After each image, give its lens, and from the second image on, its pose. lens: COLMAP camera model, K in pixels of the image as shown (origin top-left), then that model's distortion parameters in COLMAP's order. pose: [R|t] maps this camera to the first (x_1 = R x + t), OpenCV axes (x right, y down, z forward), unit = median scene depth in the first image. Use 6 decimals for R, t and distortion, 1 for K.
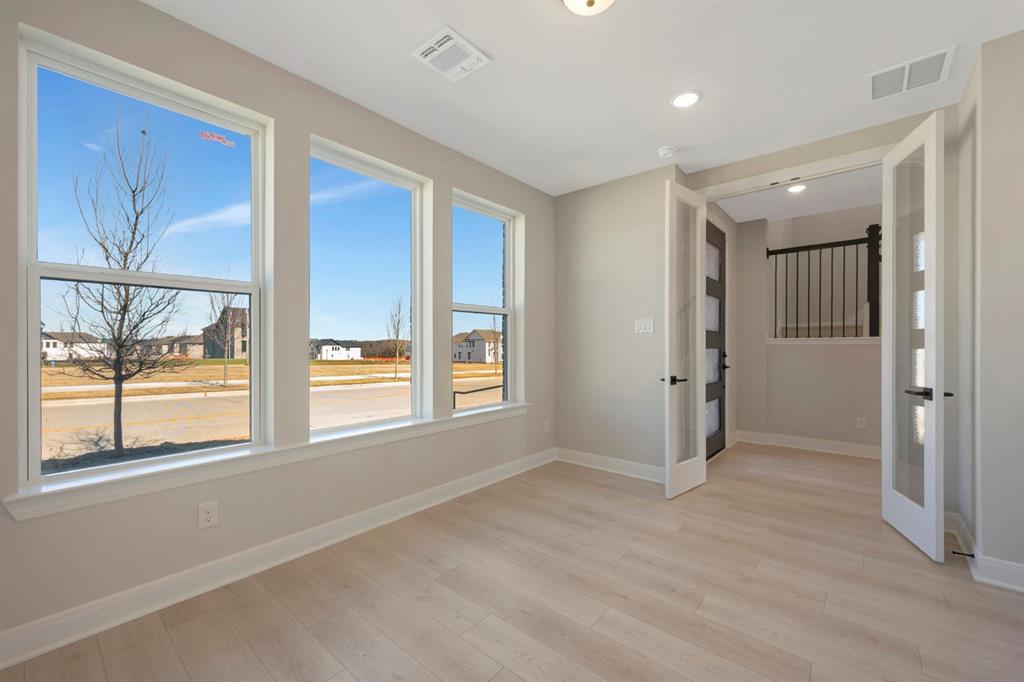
lens RADIAL K [[411.9, 0, 518.7], [0, 411.9, 341.2], [0, 0, 1]] dist [0.001437, 0.000082]
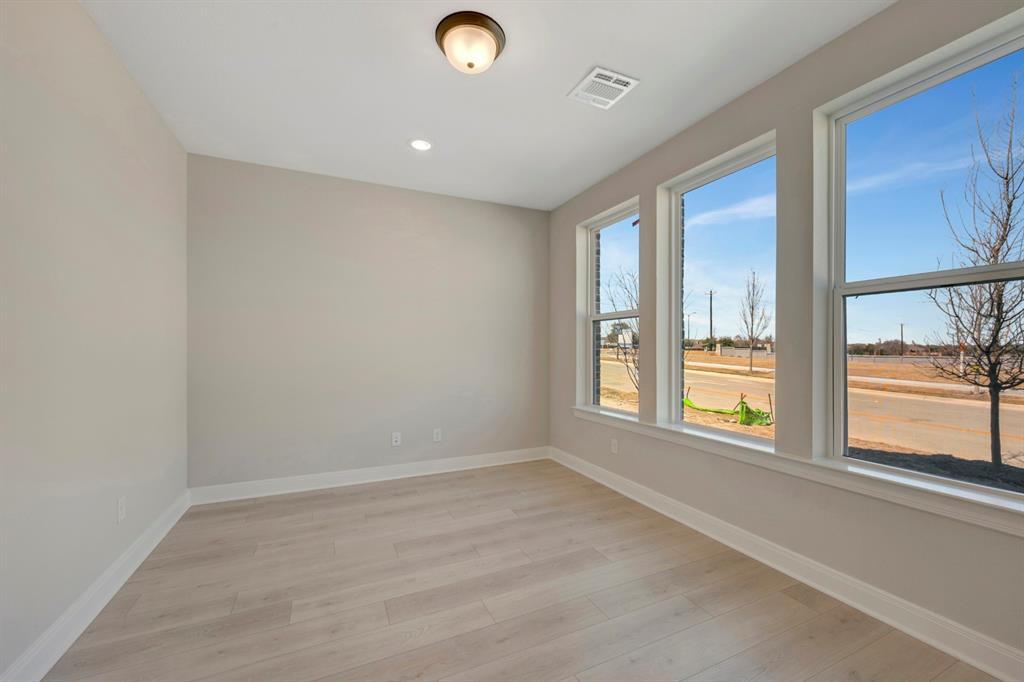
lens RADIAL K [[411.9, 0, 518.7], [0, 411.9, 341.2], [0, 0, 1]] dist [0.001437, 0.000082]
pose [[-0.406356, -0.009211, -0.913669, 0.714098], [-0.000394, 0.999951, -0.009906, -0.001233], [0.913715, -0.003666, -0.406339, 0.951253]]
